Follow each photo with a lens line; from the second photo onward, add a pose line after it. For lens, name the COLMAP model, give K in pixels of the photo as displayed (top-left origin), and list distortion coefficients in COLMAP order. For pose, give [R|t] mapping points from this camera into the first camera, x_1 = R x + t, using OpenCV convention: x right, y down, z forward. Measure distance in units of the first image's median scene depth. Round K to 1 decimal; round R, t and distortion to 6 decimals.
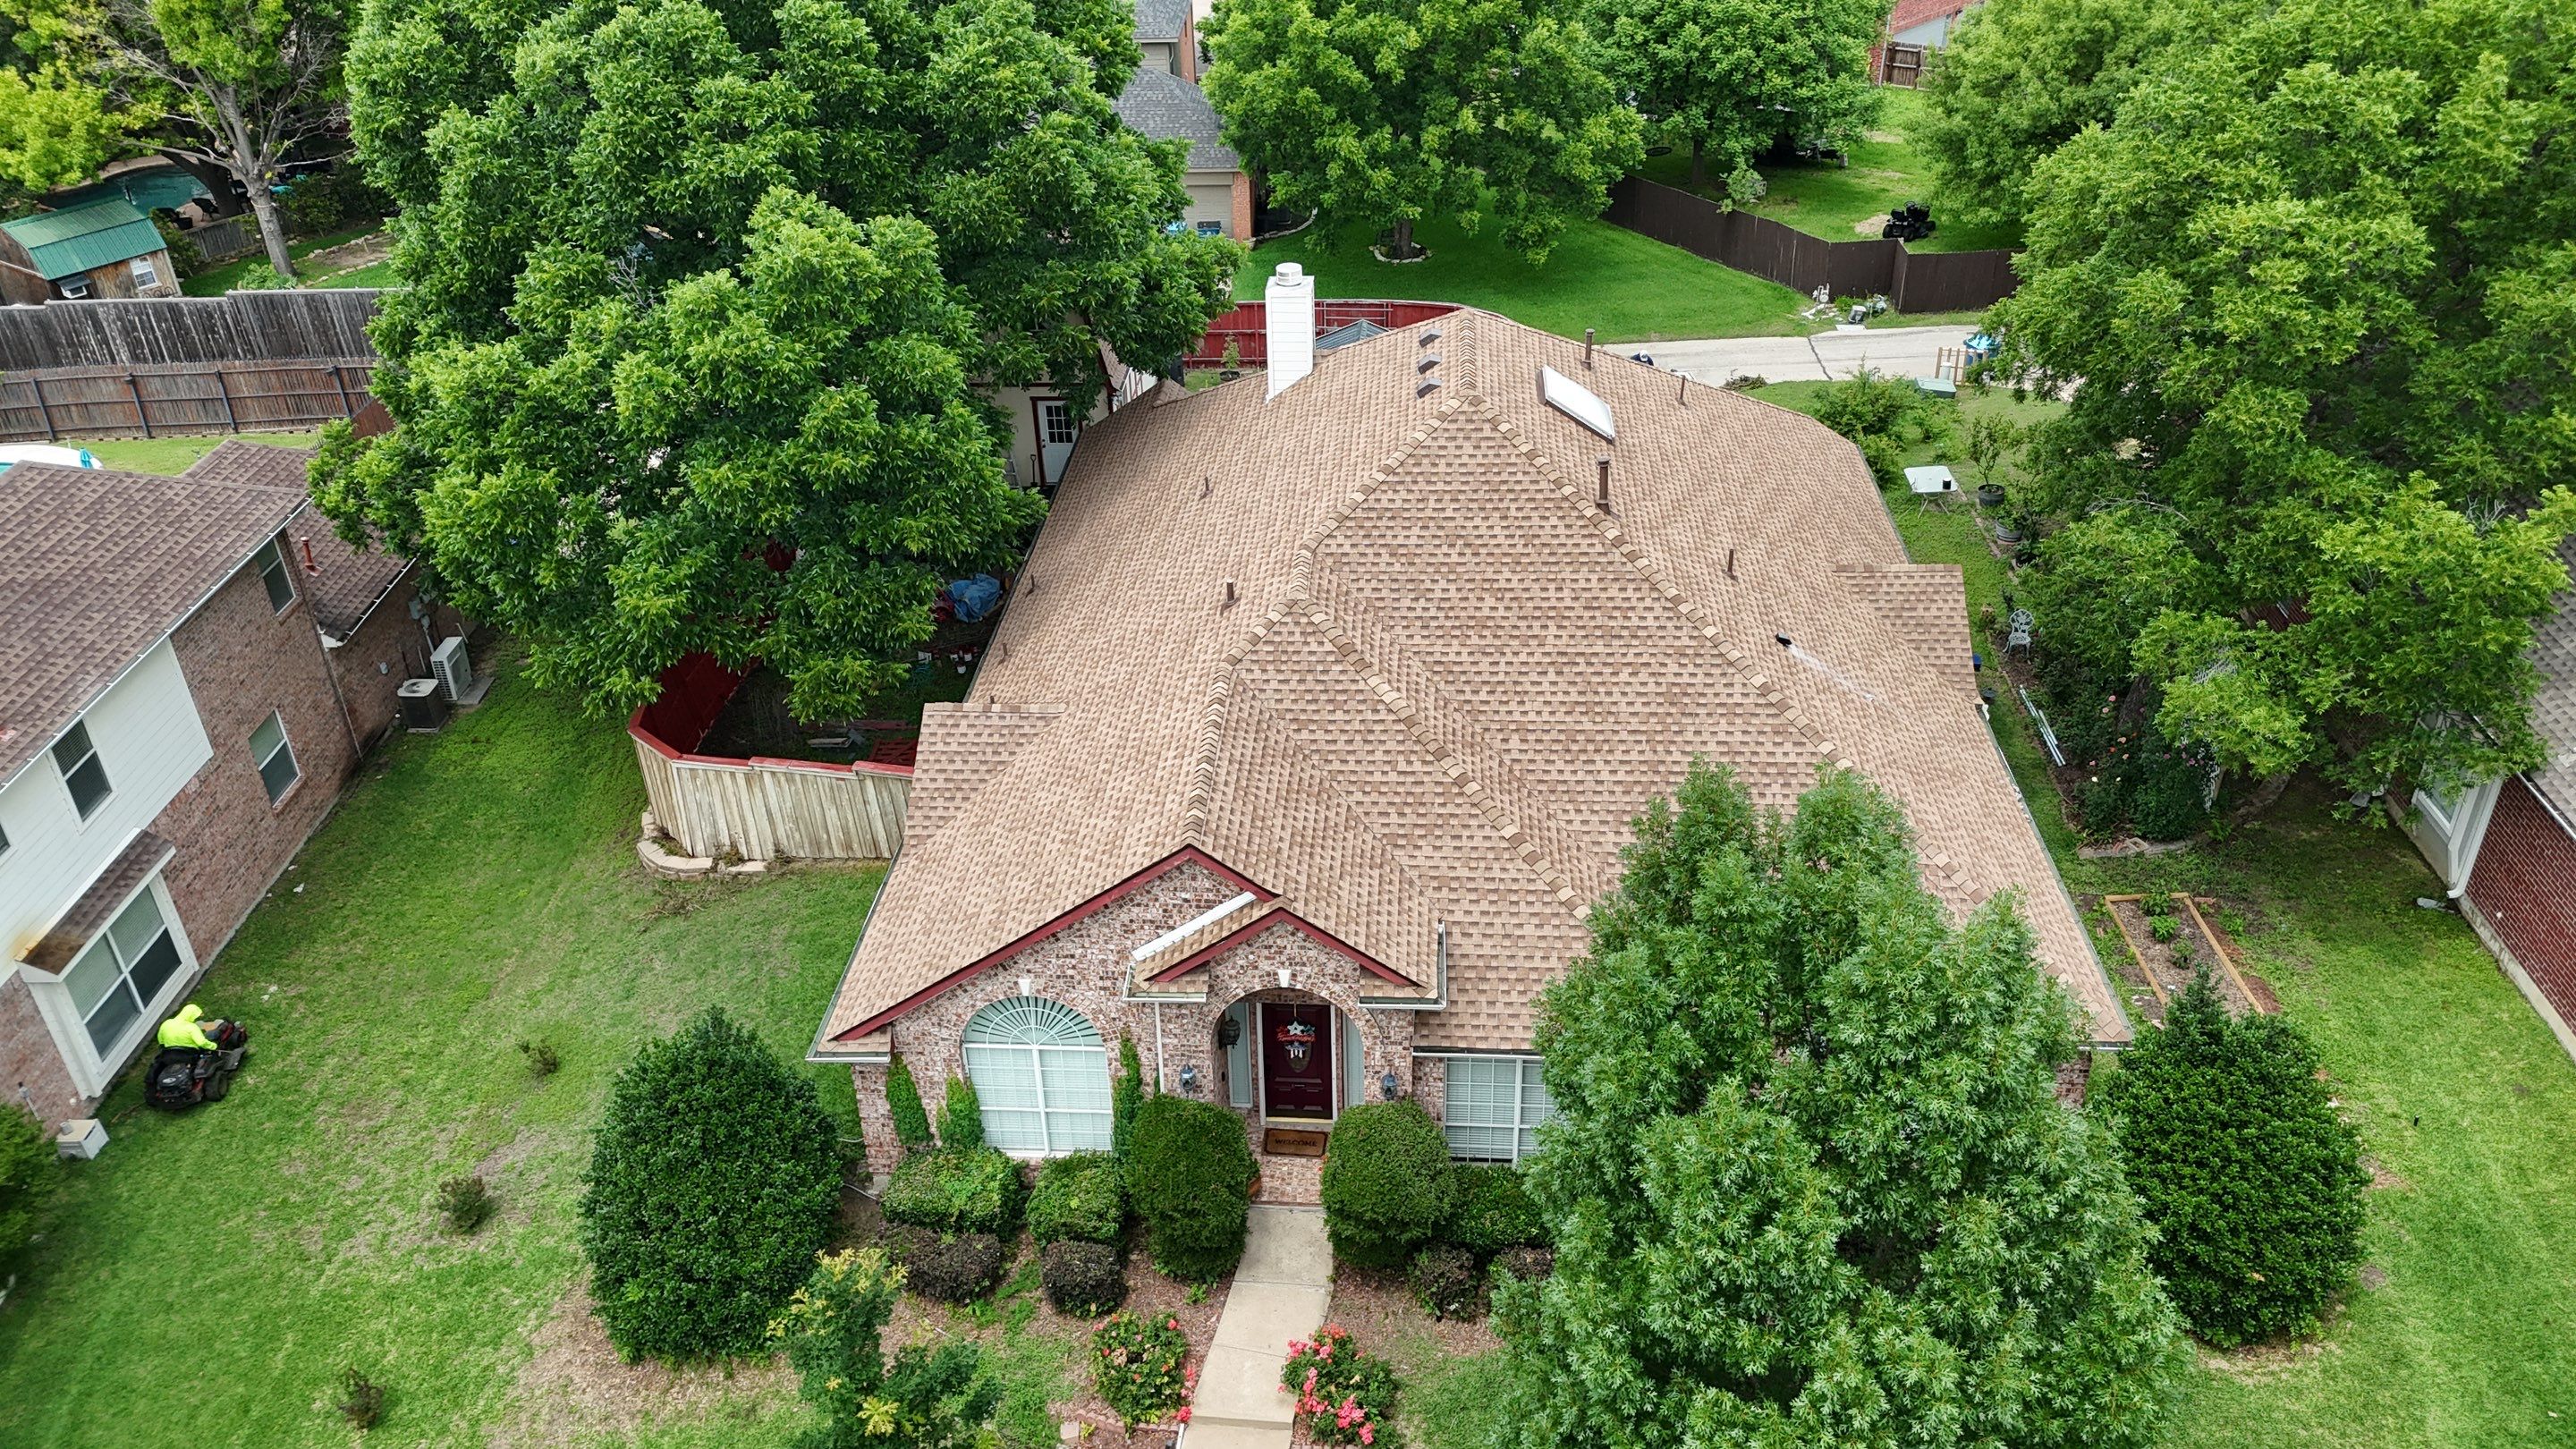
lens RADIAL K [[1940.7, 0, 1288.0], [0, 1940.7, 724.5], [0, 0, 1]] dist [0.083719, -0.085979]
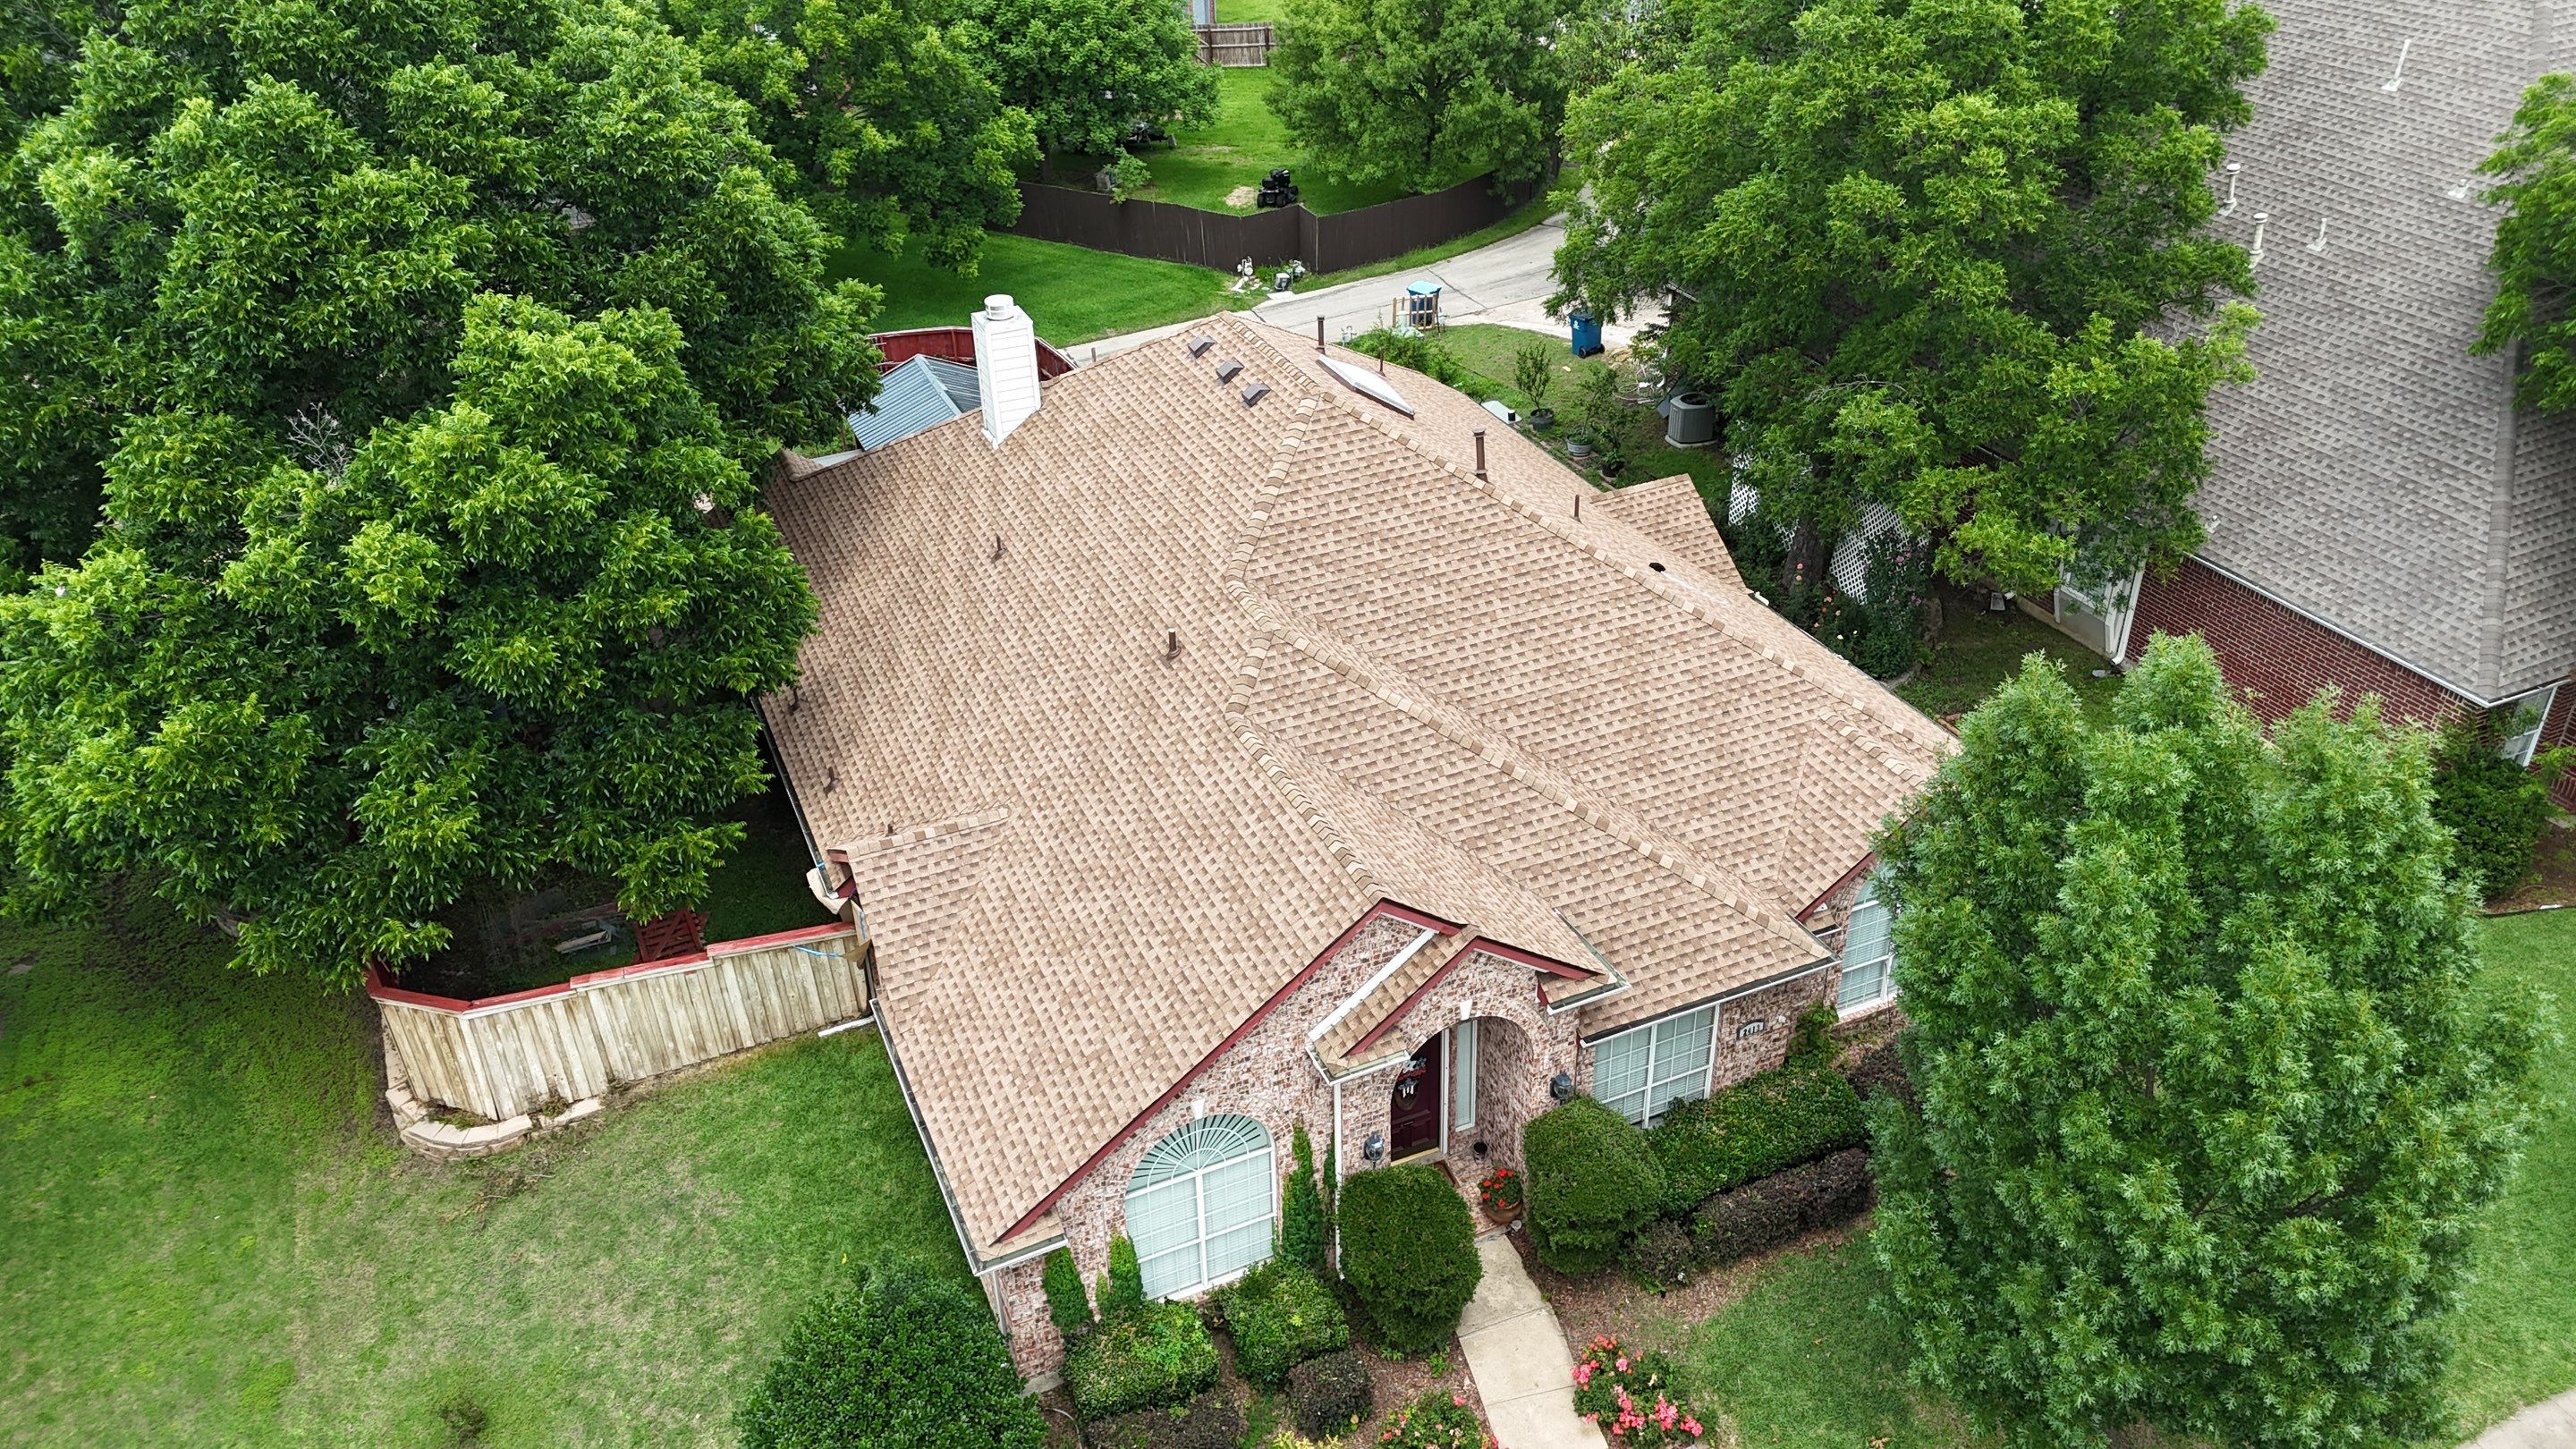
lens RADIAL K [[1941.7, 0, 1293.4], [0, 1941.7, 718.5], [0, 0, 1]] dist [0.087404, -0.070579]
pose [[0.882132, -0.242175, 0.403973, -0.333523], [0.244759, 0.968486, 0.046124, -0.056604], [-0.402412, 0.058189, 0.913607, 0.119728]]
